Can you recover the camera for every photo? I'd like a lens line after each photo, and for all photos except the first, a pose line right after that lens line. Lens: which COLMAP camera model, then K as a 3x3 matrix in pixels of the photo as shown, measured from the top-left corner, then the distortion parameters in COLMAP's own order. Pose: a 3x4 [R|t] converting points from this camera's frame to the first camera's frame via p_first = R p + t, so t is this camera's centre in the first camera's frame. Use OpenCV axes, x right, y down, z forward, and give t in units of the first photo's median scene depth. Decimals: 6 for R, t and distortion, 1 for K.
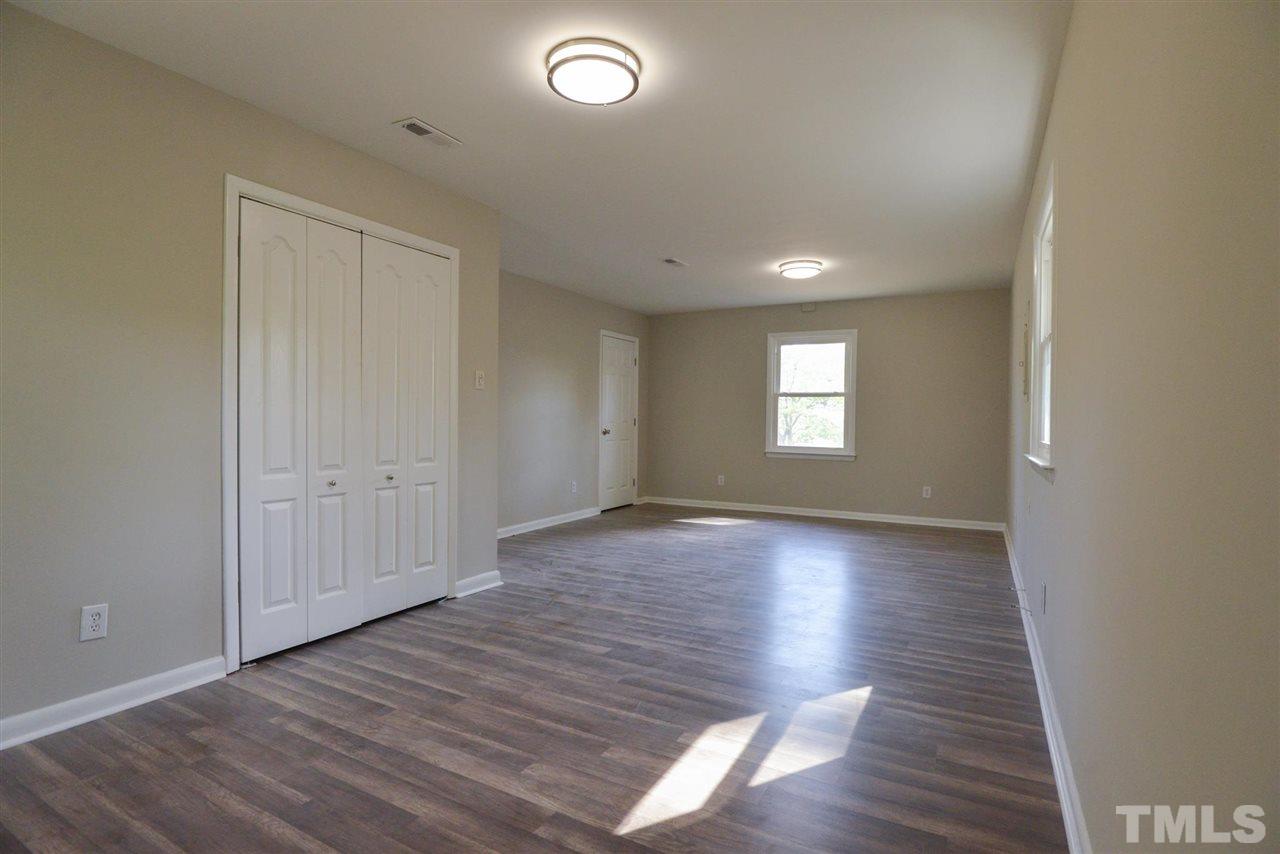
lens RADIAL K [[625.3, 0, 634.8], [0, 625.3, 427.2], [0, 0, 1]] dist [-0.013949, -0.007891]
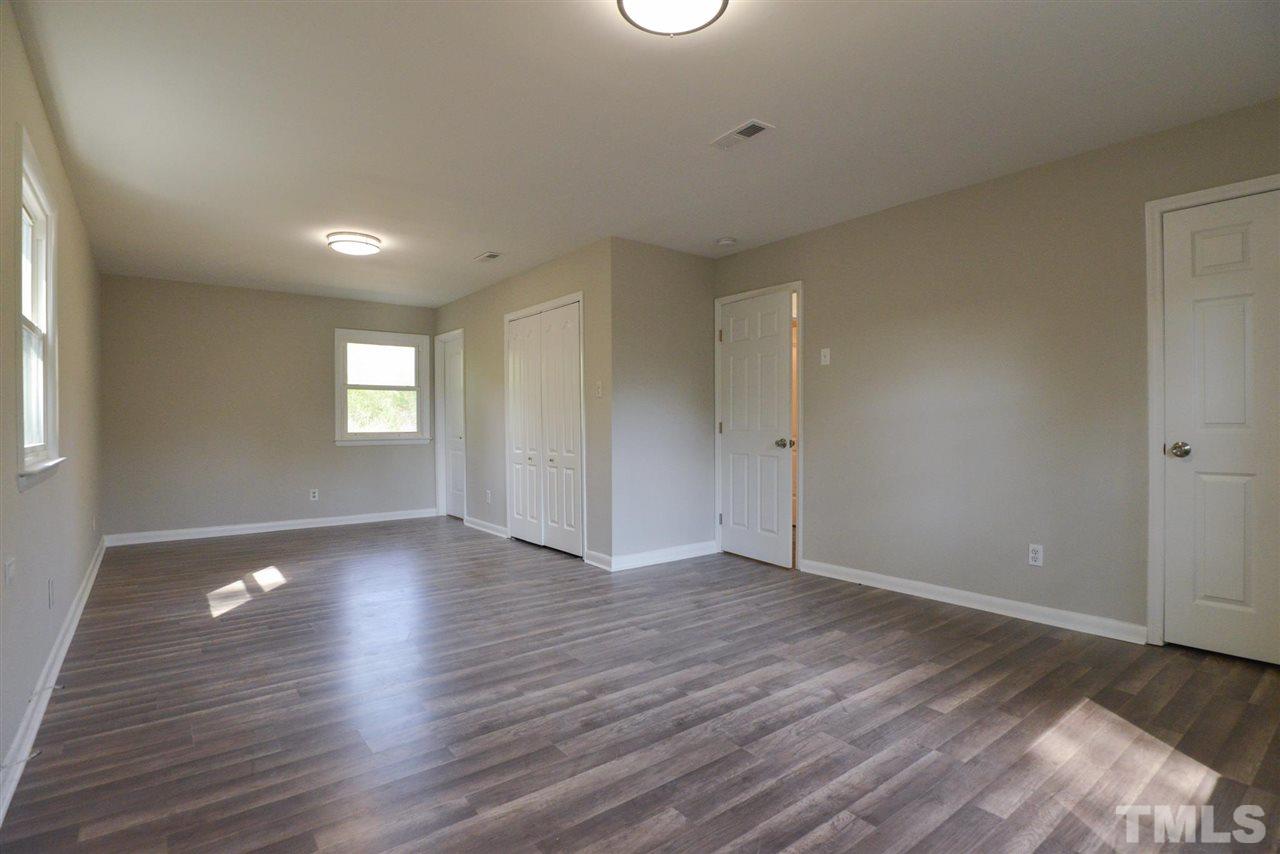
lens RADIAL K [[625.3, 0, 634.8], [0, 625.3, 427.2], [0, 0, 1]] dist [-0.013949, -0.007891]
pose [[-0.388135, -0.002399, -0.921599, 0.949989], [-0.014109, 0.999895, 0.003339, -0.008313], [0.921494, 0.014299, -0.388128, 1.775522]]
